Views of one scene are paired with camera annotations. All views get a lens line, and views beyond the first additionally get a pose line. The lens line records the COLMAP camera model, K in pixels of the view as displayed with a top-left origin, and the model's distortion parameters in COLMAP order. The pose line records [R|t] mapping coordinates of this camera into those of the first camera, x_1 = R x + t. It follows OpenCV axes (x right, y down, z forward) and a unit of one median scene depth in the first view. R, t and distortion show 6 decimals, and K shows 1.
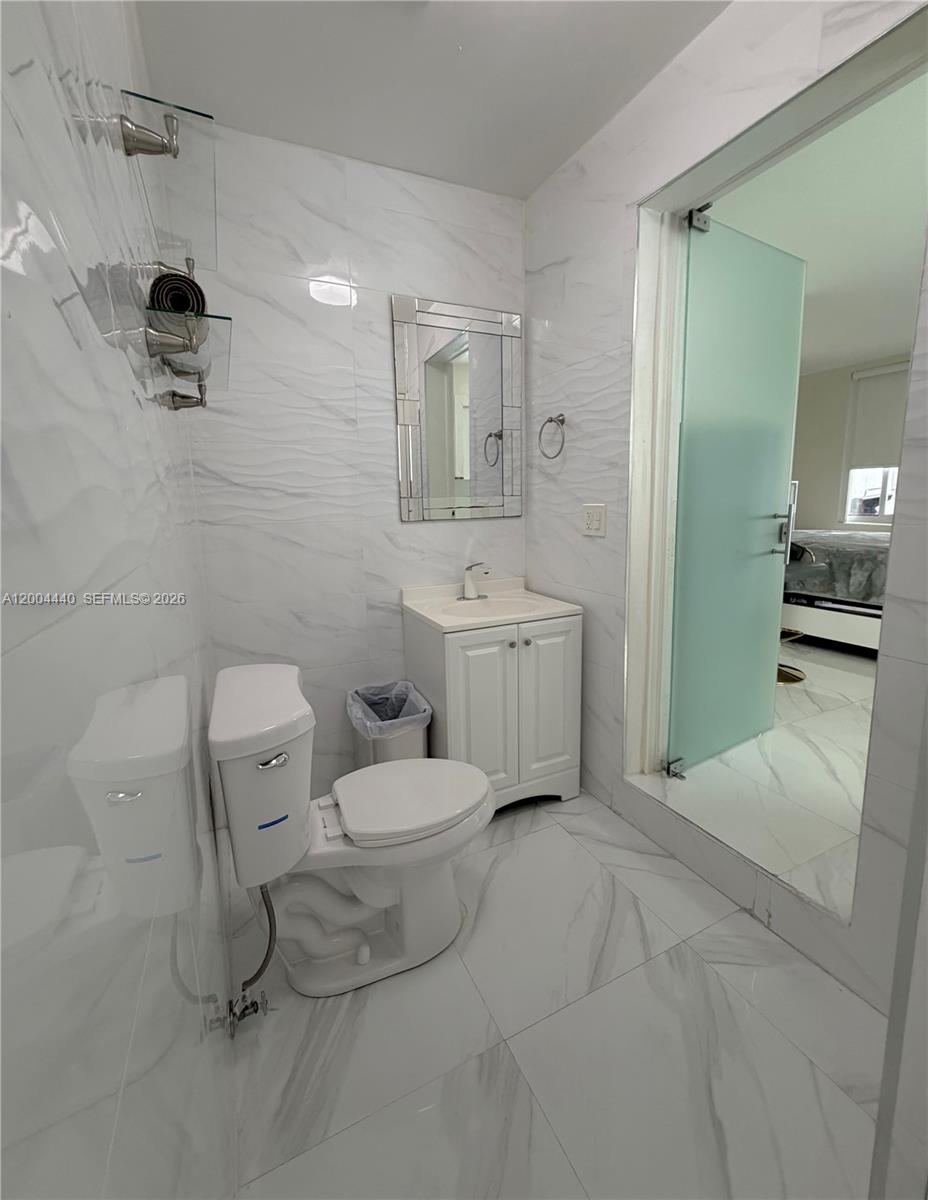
lens RADIAL K [[499.2, 0, 458.8], [0, 499.2, 578.8], [0, 0, 1]] dist [0.001961, 0.000183]
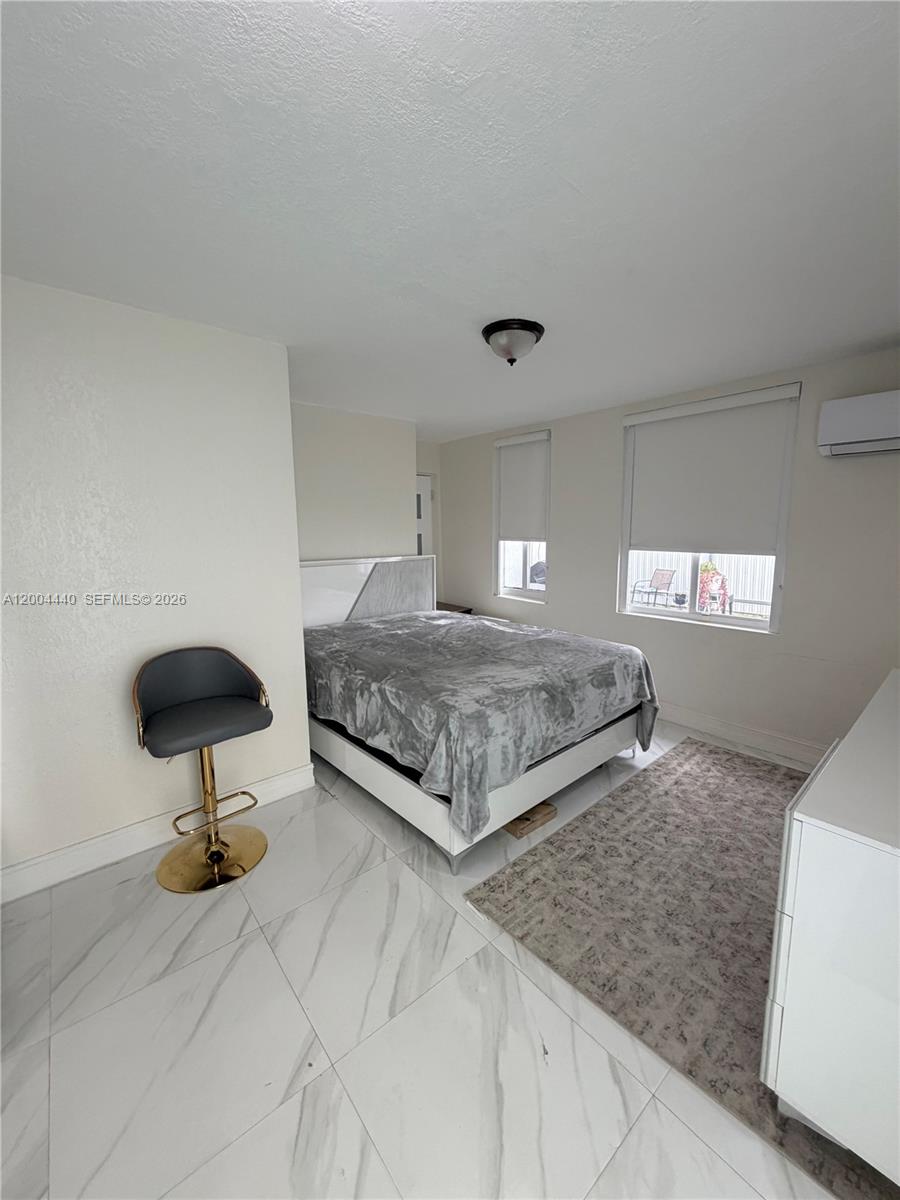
lens RADIAL K [[477.2, 0, 450.6], [0, 477.2, 596.5], [0, 0, 1]] dist [-0.001133, 0.000146]
pose [[0.965652, -0.020861, 0.258999, 0.739455], [0.025045, 0.999604, -0.012864, -0.165710], [-0.258628, 0.018909, 0.965792, 0.235516]]
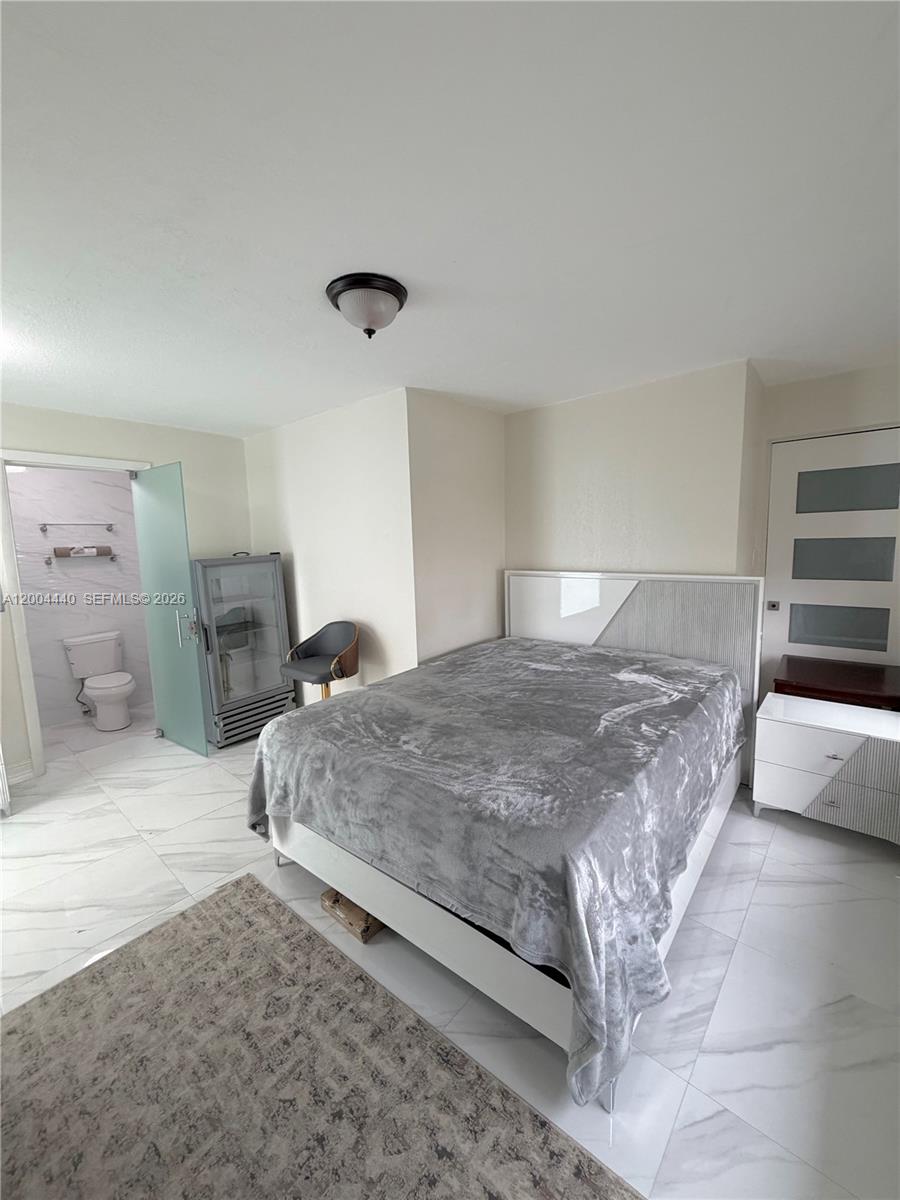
lens RADIAL K [[477.2, 0, 450.6], [0, 477.2, 596.5], [0, 0, 1]] dist [-0.001133, 0.000146]
pose [[0.407551, 0.123124, -0.904844, 1.560095], [-0.117496, 0.989703, 0.081749, -0.273881], [0.905592, 0.072998, 0.417821, 0.748578]]
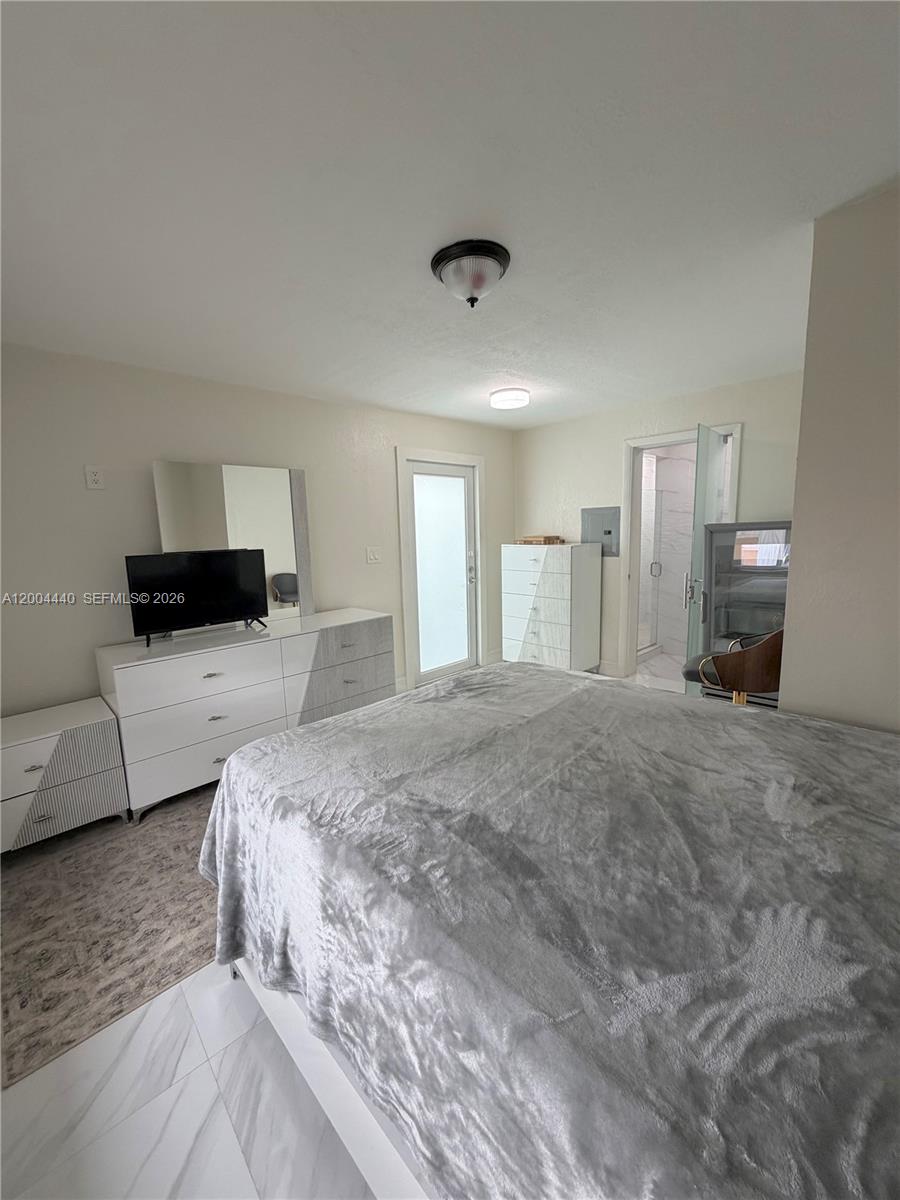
lens RADIAL K [[477.2, 0, 450.6], [0, 477.2, 596.5], [0, 0, 1]] dist [-0.001133, 0.000146]
pose [[-0.950814, 0.094304, -0.295060, 1.221201], [0.004626, 0.956749, 0.290879, -0.348774], [0.309729, 0.275207, -0.910126, 1.437891]]
